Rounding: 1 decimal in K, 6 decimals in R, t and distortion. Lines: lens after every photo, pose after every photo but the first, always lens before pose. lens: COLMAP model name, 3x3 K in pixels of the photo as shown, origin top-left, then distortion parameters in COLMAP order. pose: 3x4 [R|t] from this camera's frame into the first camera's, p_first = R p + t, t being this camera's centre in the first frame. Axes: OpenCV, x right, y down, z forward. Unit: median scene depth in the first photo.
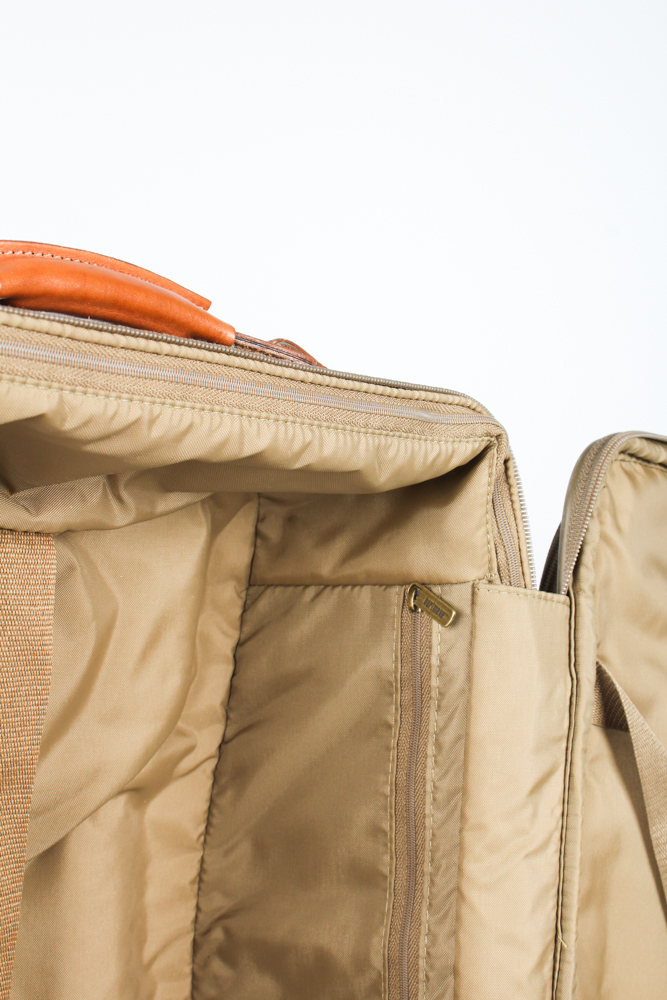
lens RADIAL K [[1574.3, 0, 333.5], [0, 1574.3, 500.0], [0, 0, 1]] dist [-0.009075, 0.063611]
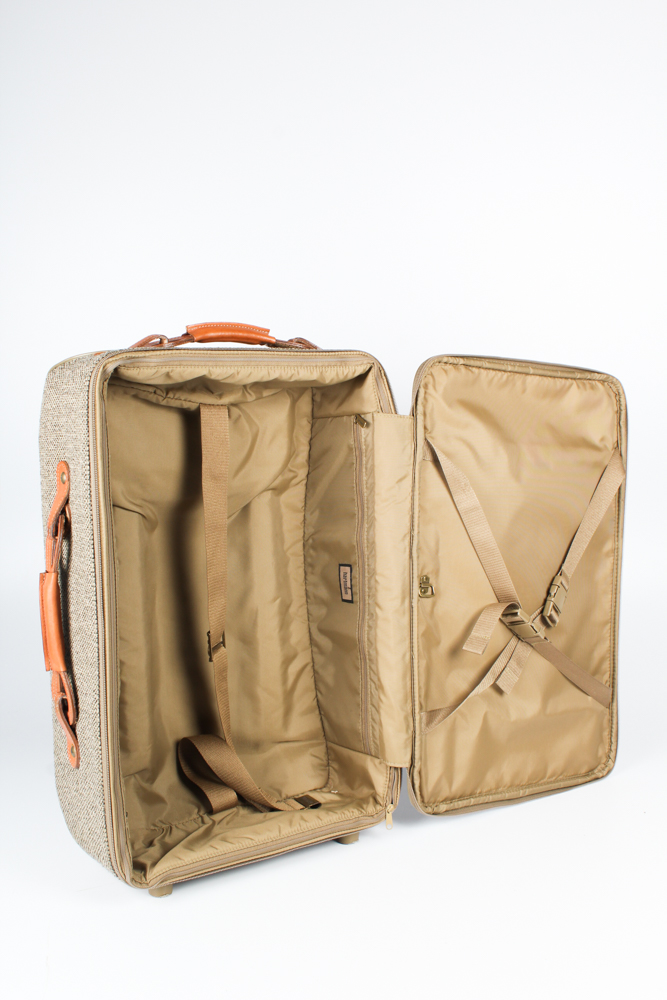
lens RADIAL K [[1432.7, 0, 333.5], [0, 1432.7, 500.0], [0, 0, 1]] dist [0.000692, 0.000187]
pose [[0.957977, -0.042356, -0.283699, 0.750278], [0.069474, 0.993851, 0.086217, -0.021282], [0.278303, -0.102303, 0.955030, -1.557899]]
